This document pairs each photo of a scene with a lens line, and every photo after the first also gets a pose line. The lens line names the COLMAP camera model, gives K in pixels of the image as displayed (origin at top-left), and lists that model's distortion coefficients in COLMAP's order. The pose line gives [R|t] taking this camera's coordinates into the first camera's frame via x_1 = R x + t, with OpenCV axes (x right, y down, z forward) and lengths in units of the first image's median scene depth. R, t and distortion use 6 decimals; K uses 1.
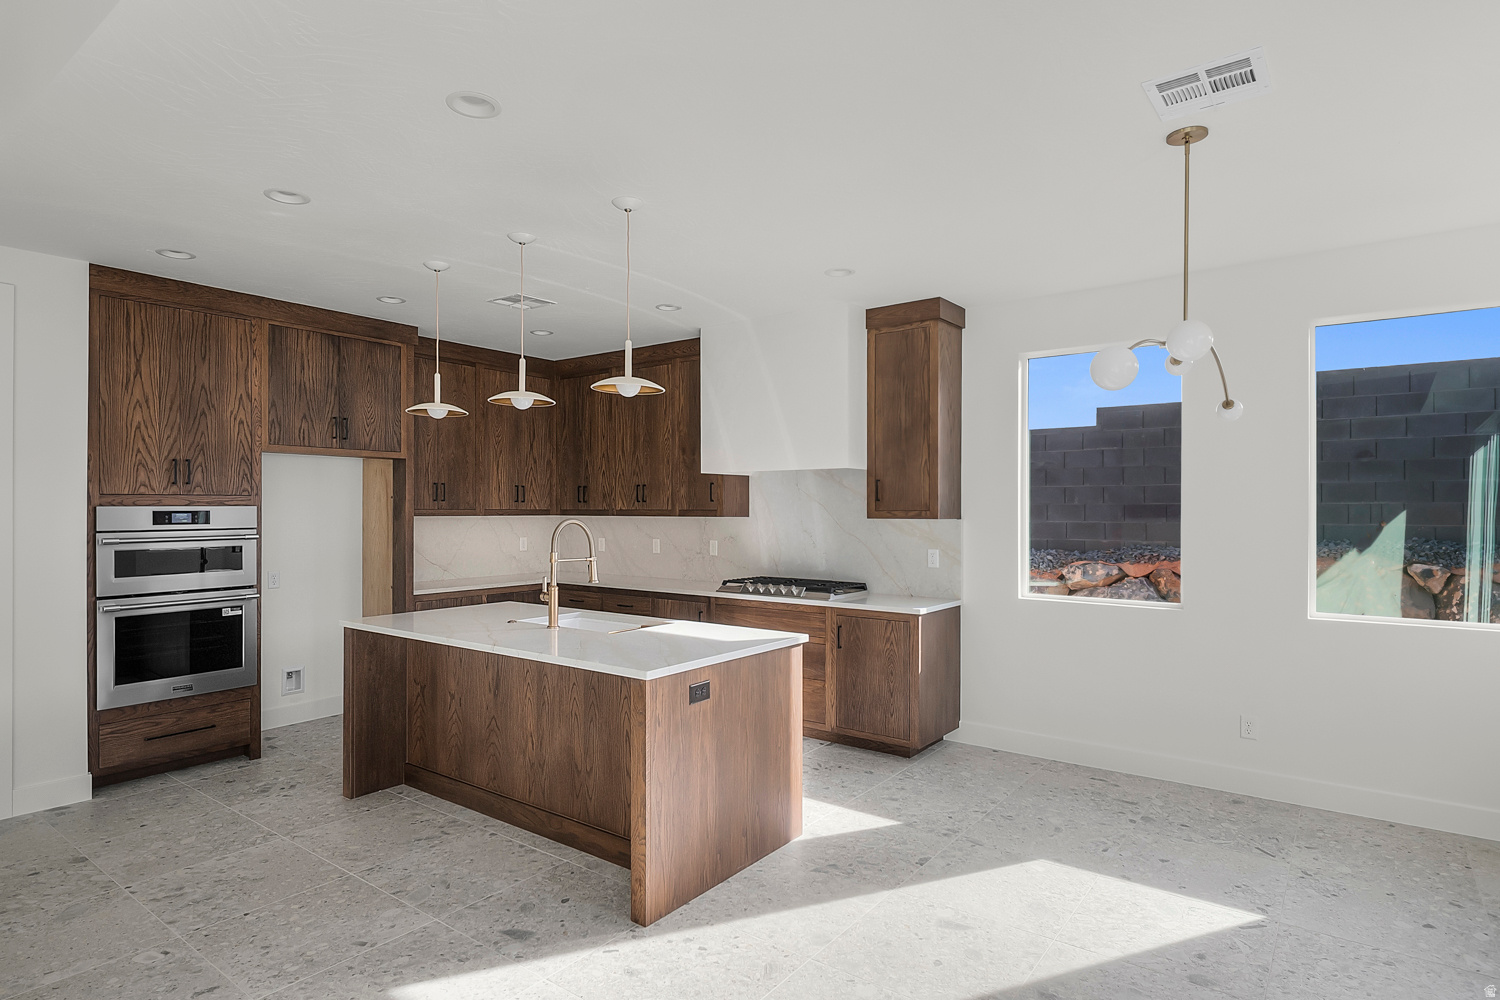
lens RADIAL K [[794.9, 0, 747.6], [0, 794.9, 499.6], [0, 0, 1]] dist [0.000291, -0.002610]
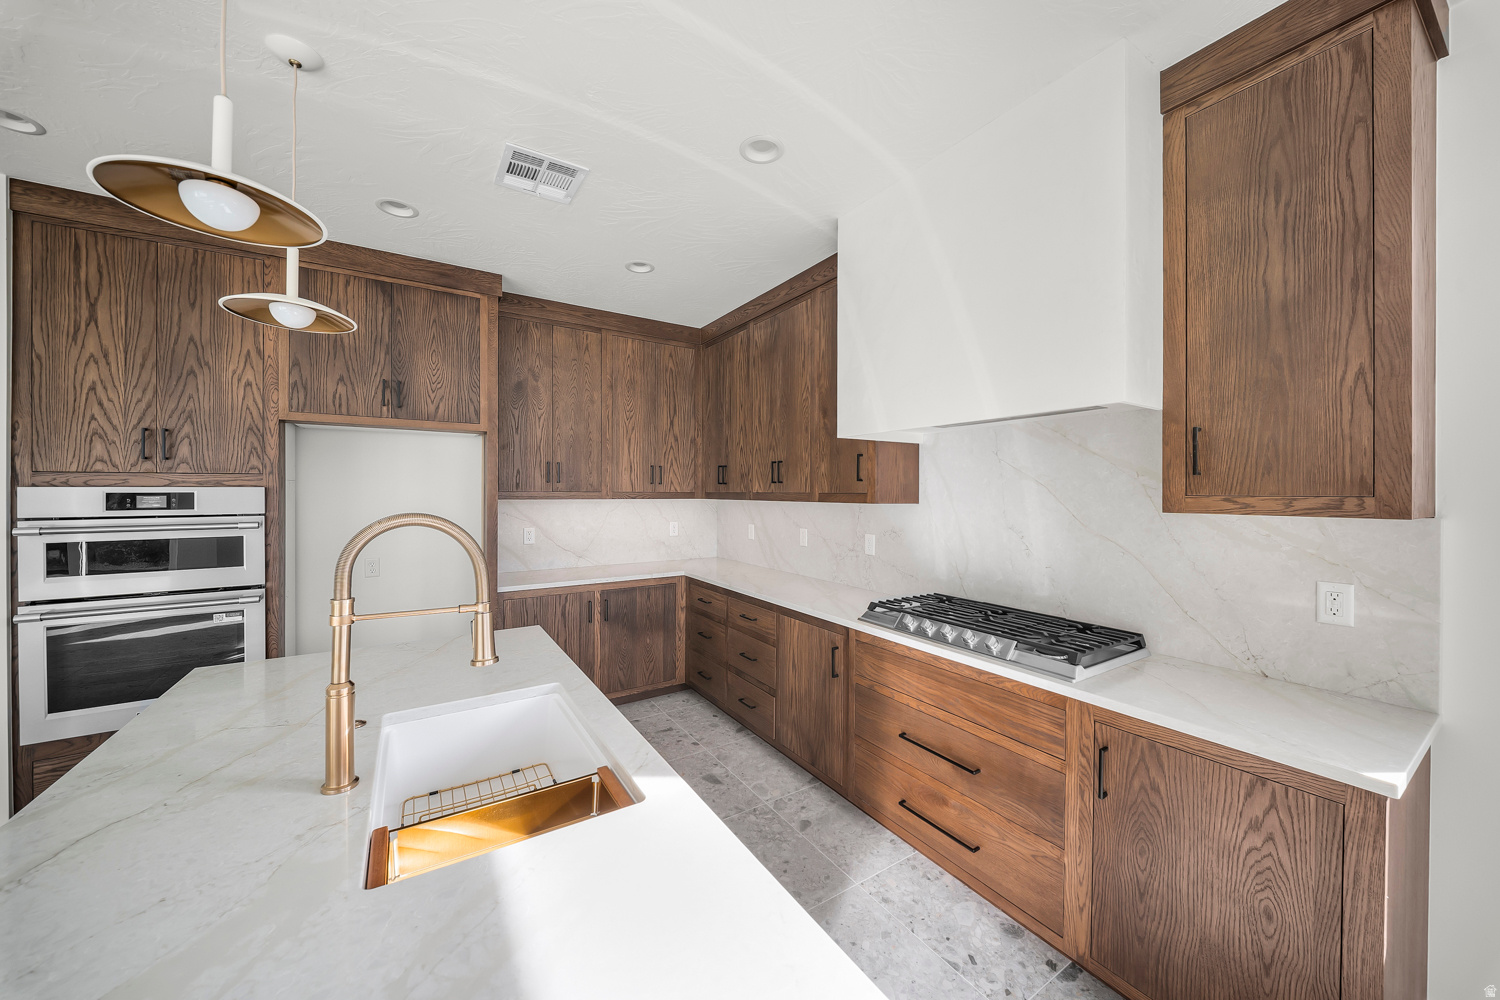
lens RADIAL K [[524.3, 0, 748.0], [0, 524.3, 494.1], [0, 0, 1]] dist [0.001085, -0.003873]
pose [[0.934735, 0.003290, -0.355329, 0.031033], [0.002230, 0.999883, 0.015123, 0.007969], [0.355337, -0.014928, 0.934619, 0.640565]]
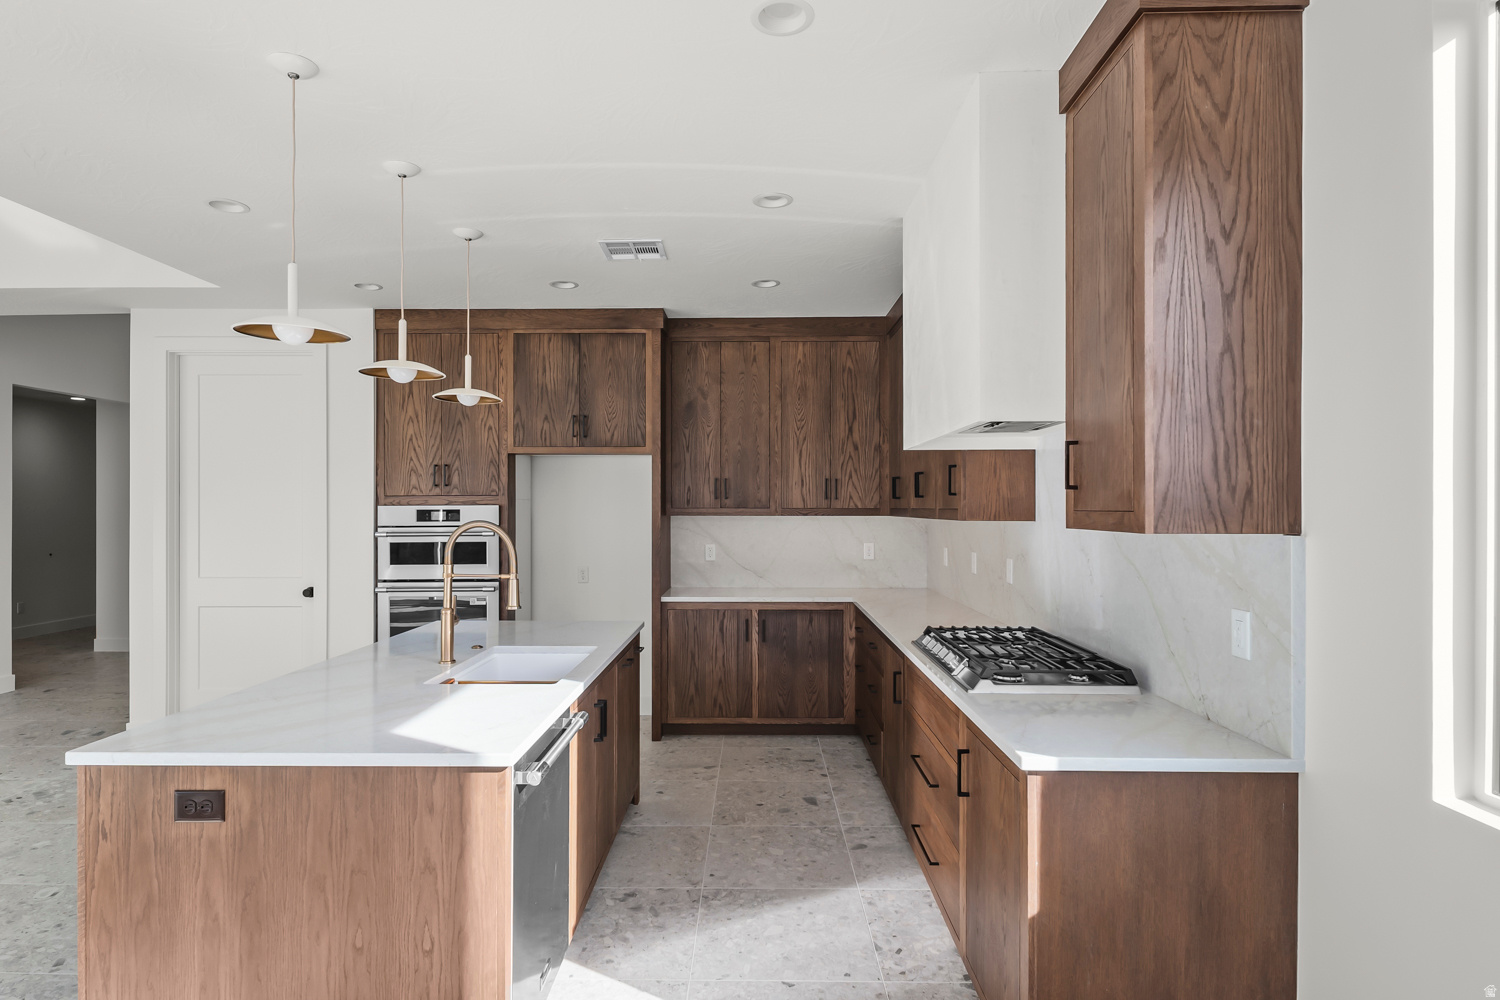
lens RADIAL K [[794.9, 0, 747.6], [0, 794.9, 499.6], [0, 0, 1]] dist [0.000291, -0.002610]
pose [[0.592612, -0.008617, -0.805442, 0.423668], [0.010676, 0.999939, -0.002842, 0.006967], [0.805417, -0.006915, 0.592668, 0.601778]]
